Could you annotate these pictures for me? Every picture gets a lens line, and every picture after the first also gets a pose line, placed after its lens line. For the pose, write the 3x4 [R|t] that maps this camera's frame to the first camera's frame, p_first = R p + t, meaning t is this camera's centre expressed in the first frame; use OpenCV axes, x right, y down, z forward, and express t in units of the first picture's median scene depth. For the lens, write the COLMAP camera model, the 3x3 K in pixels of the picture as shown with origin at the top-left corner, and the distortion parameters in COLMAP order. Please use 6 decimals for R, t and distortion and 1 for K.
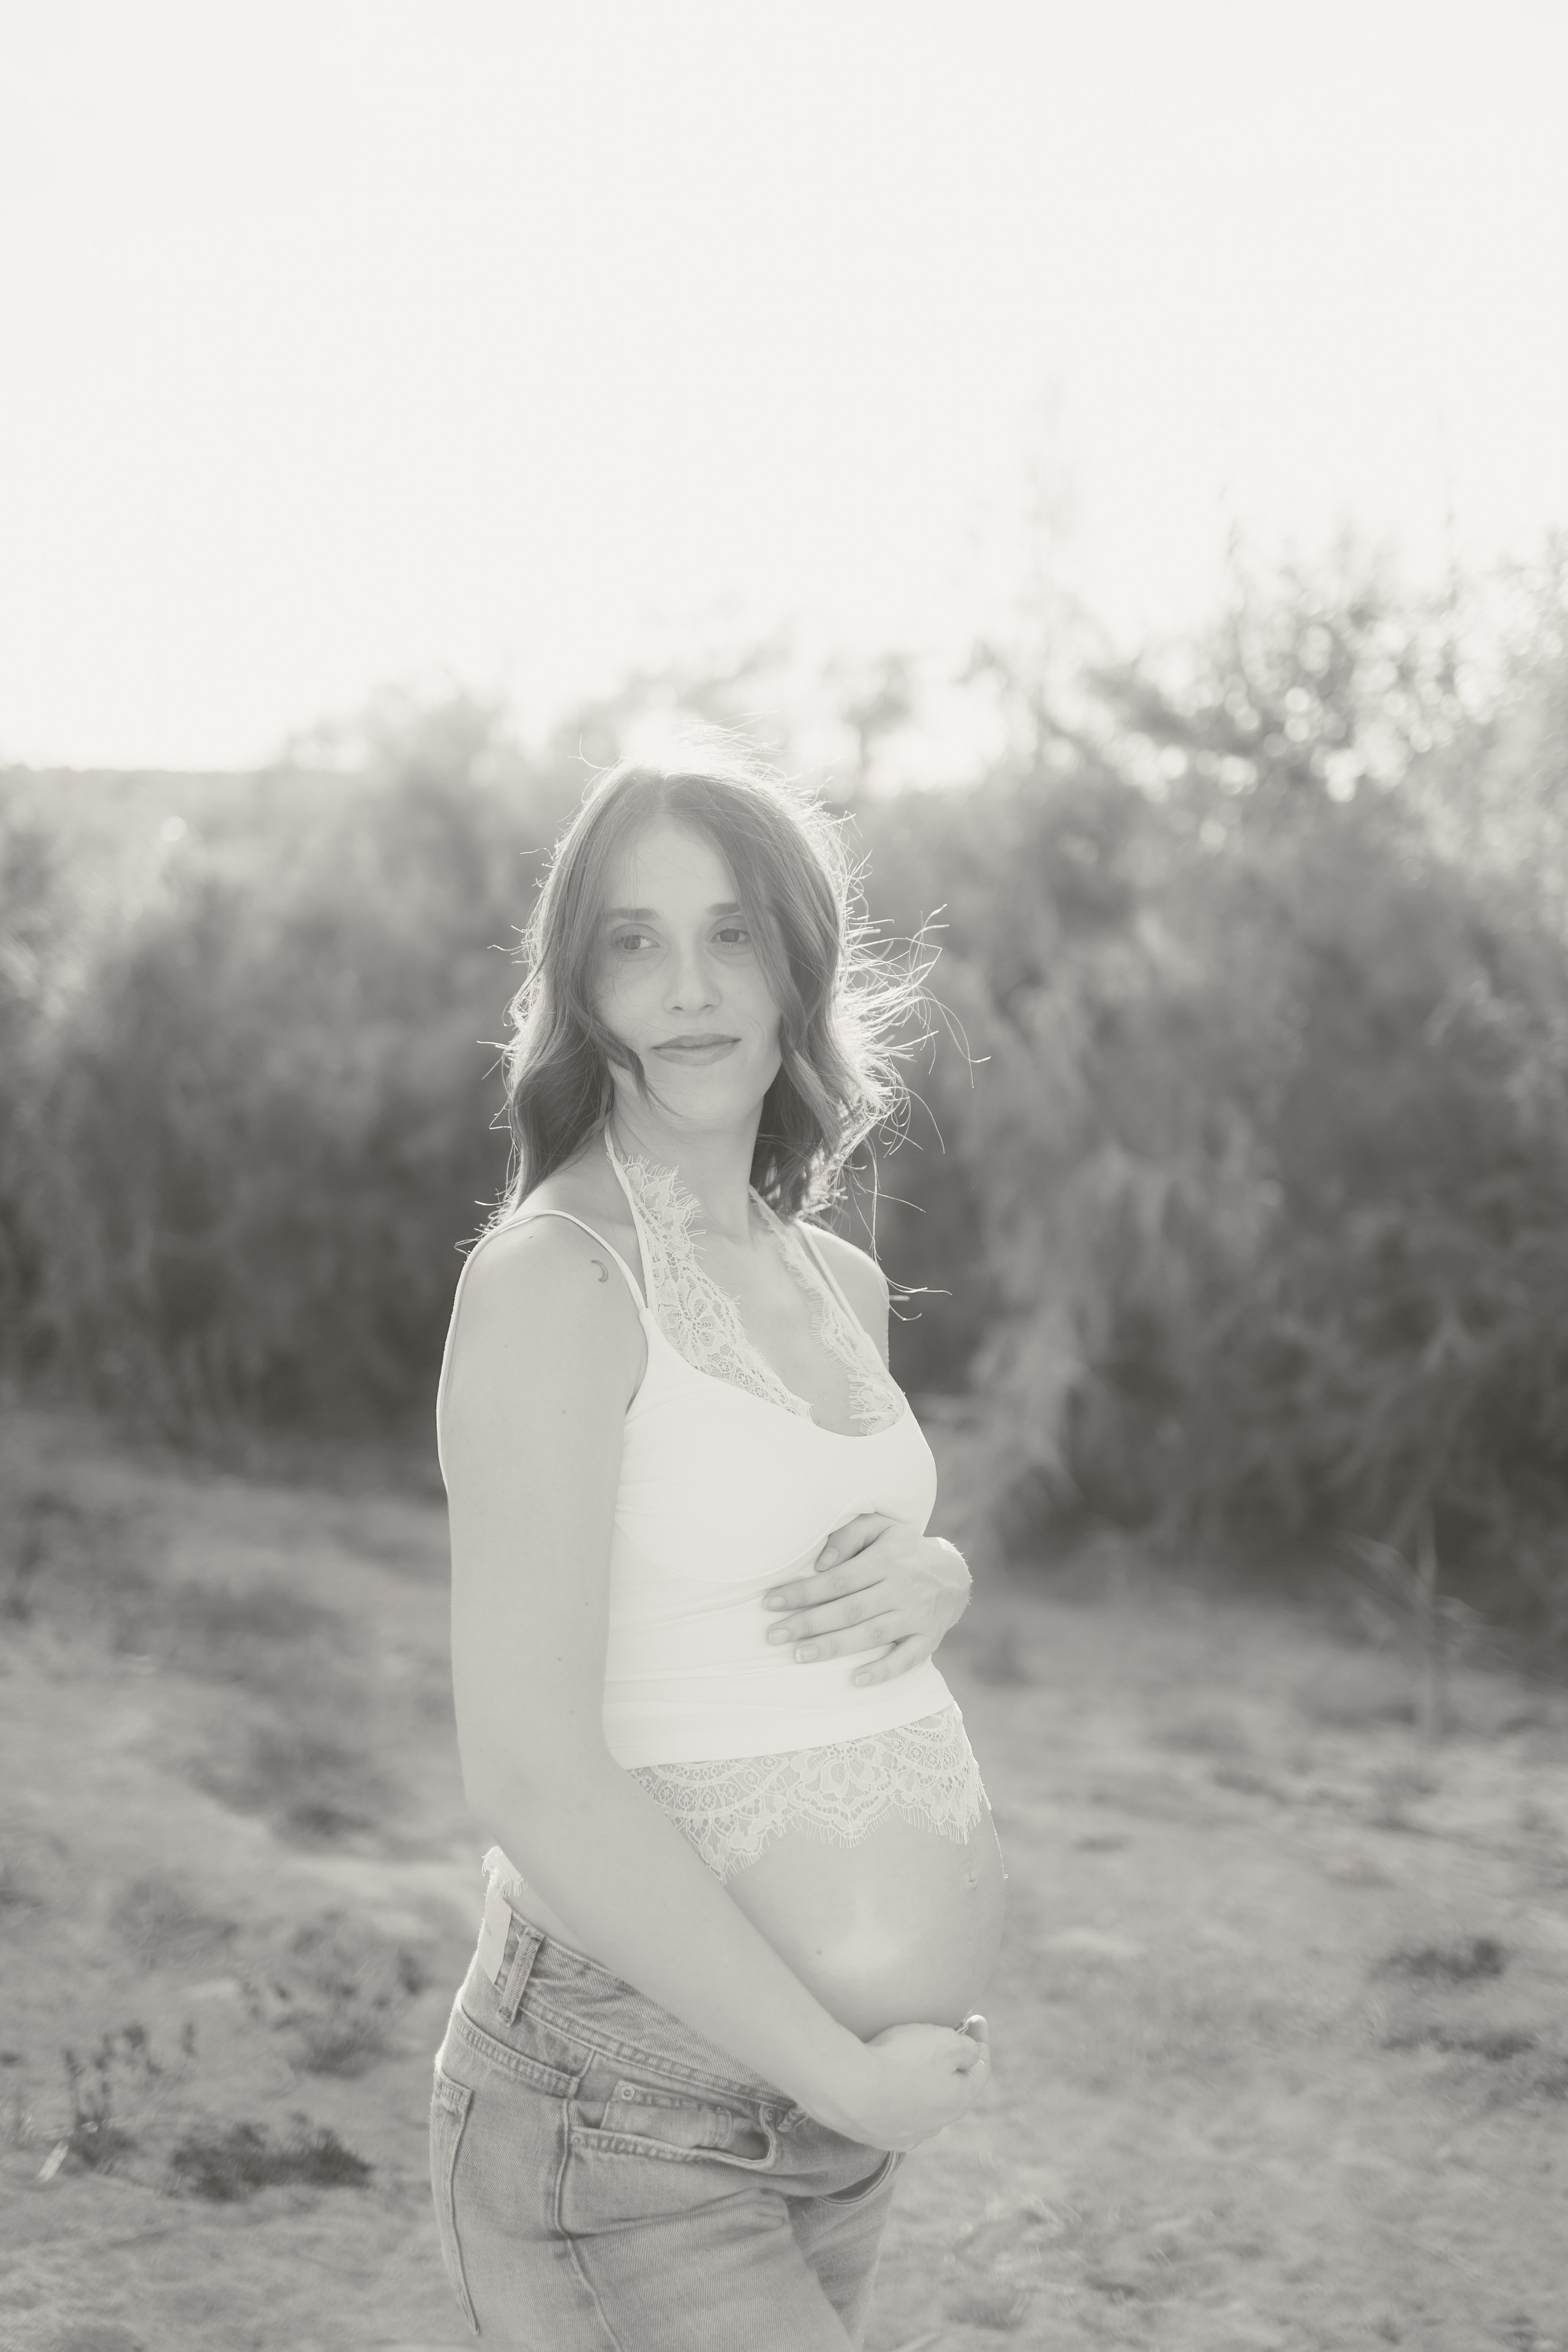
lens RADIAL K [[2415.0, 0, 818.2], [0, 2415.0, 1187.3], [0, 0, 1]] dist [0.061686, 0.000000]
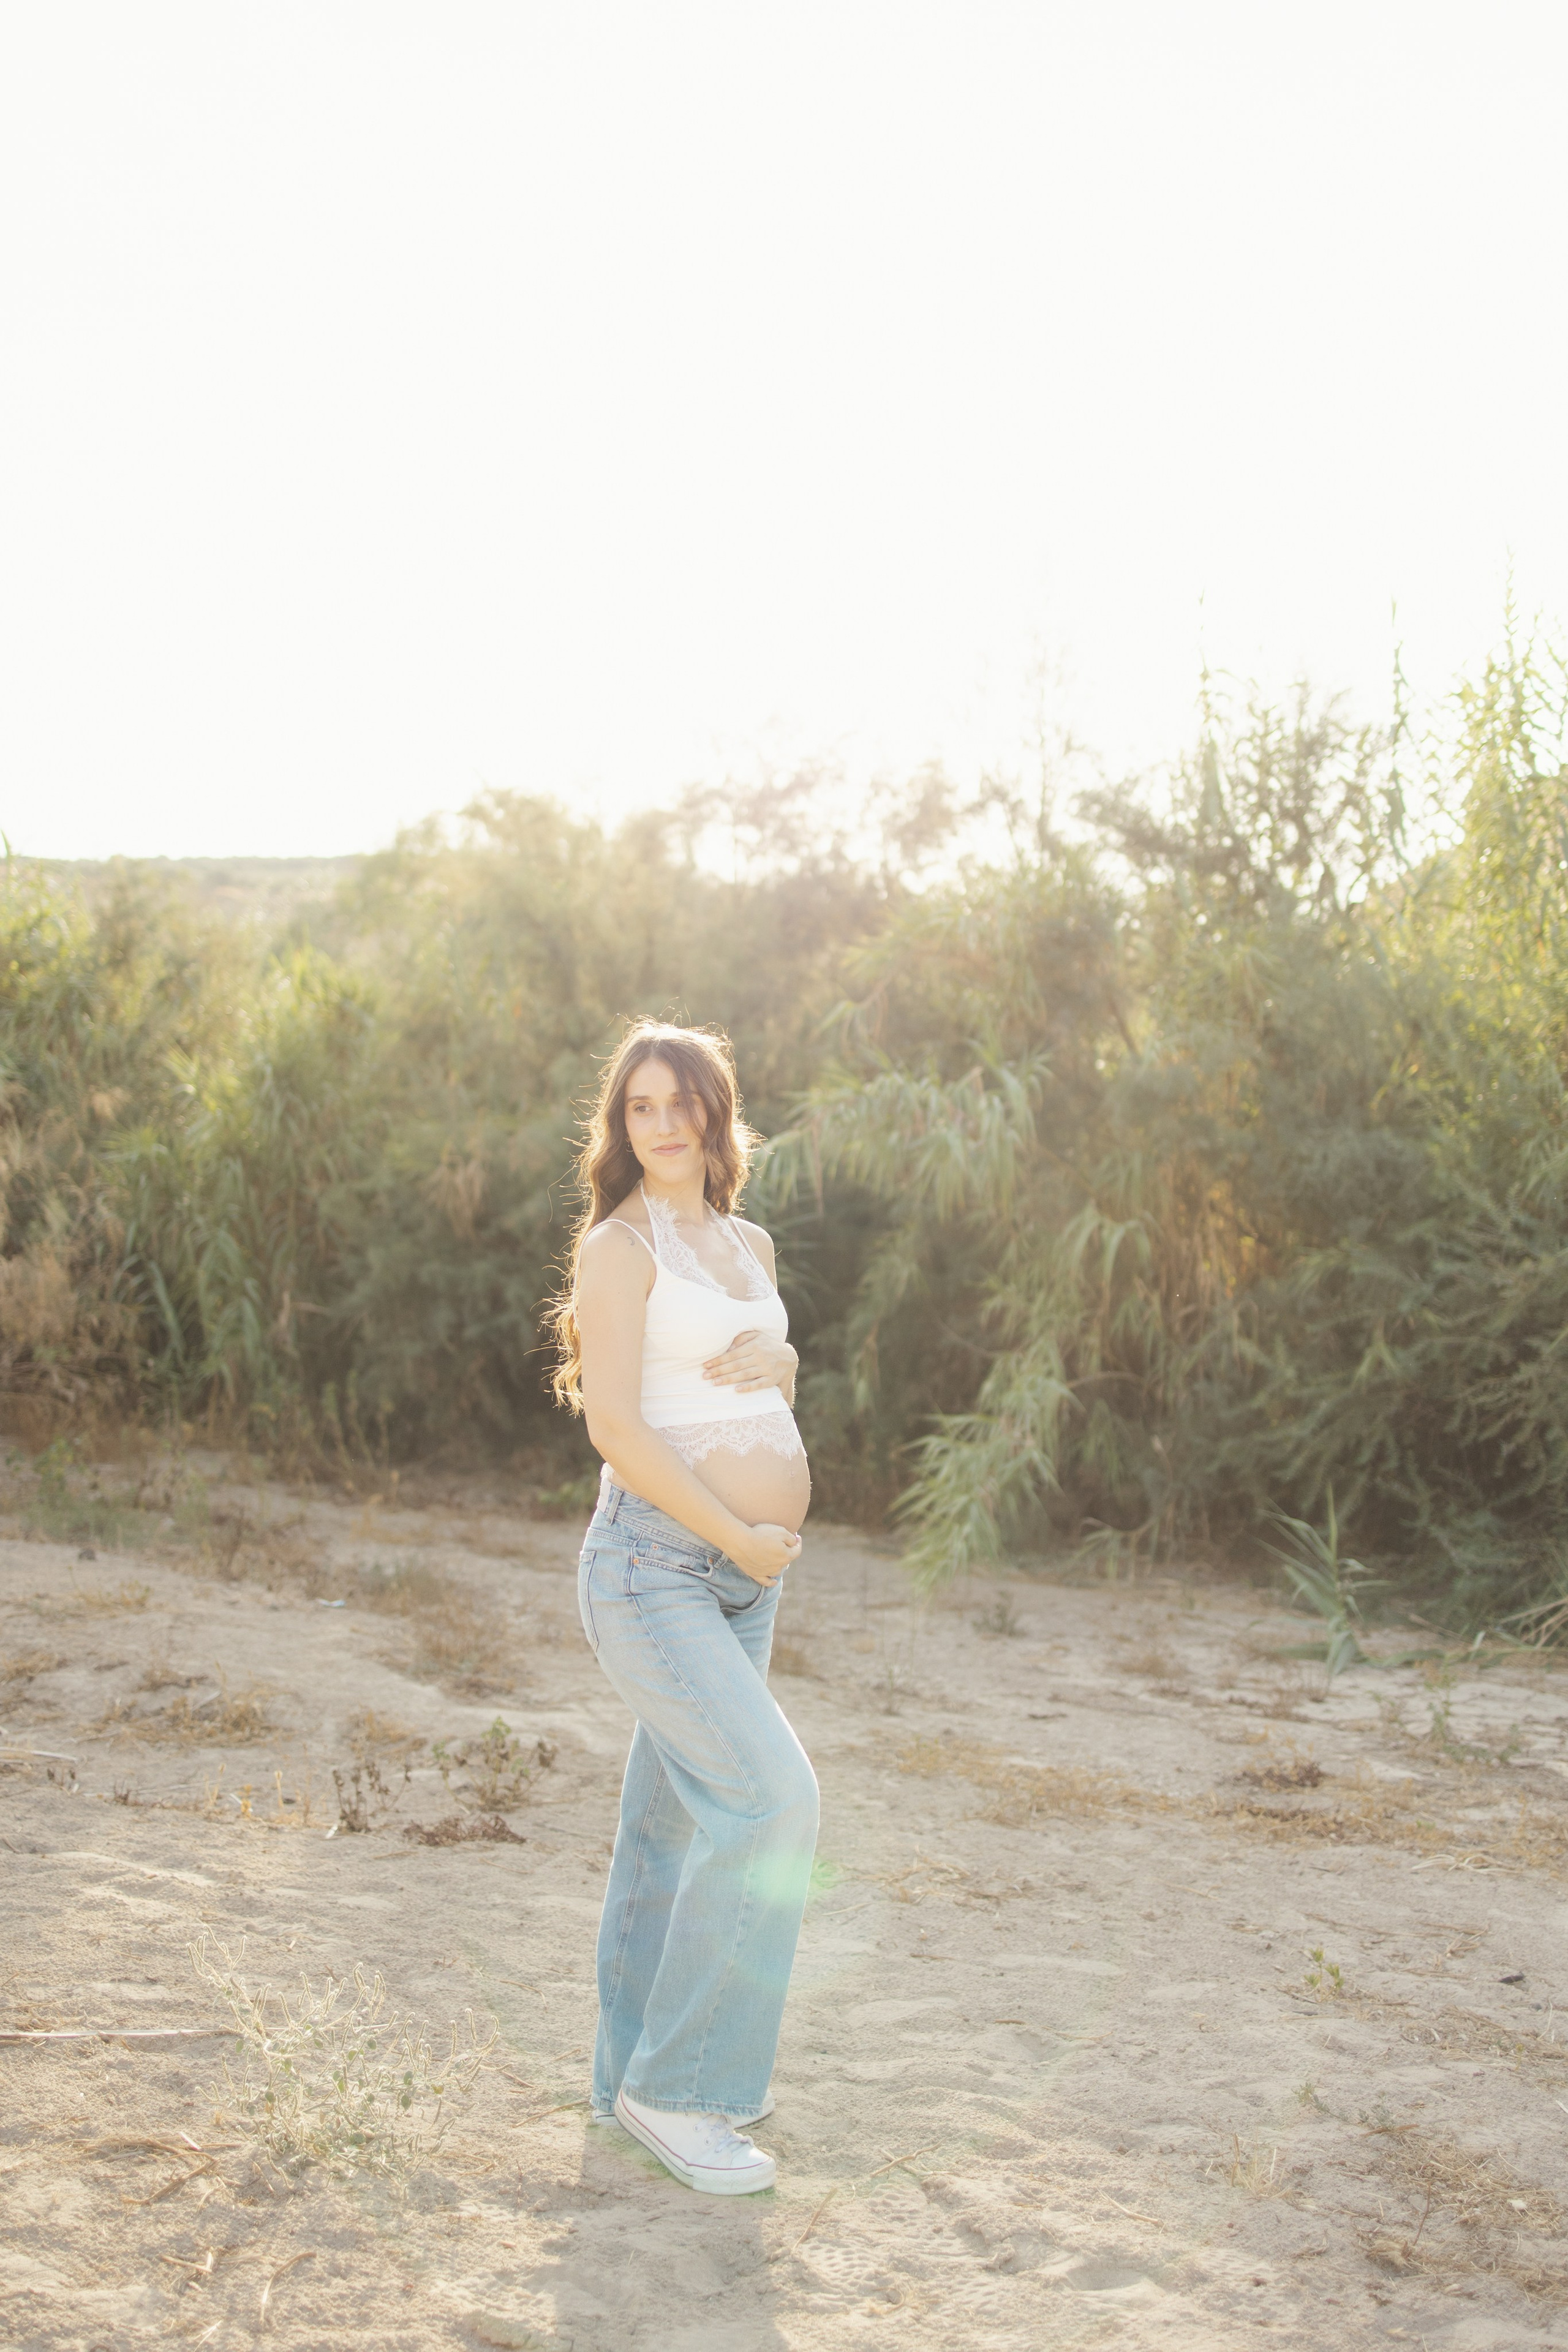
lens RADIAL K [[2415.0, 0, 836.4], [0, 2415.0, 1186.3], [0, 0, 1]] dist [0.061686, 0.000000]
pose [[0.999418, -0.020284, -0.027441, 0.036715], [0.019457, 0.999358, -0.030067, 0.012084], [0.028033, 0.029516, 0.999171, -0.300448]]
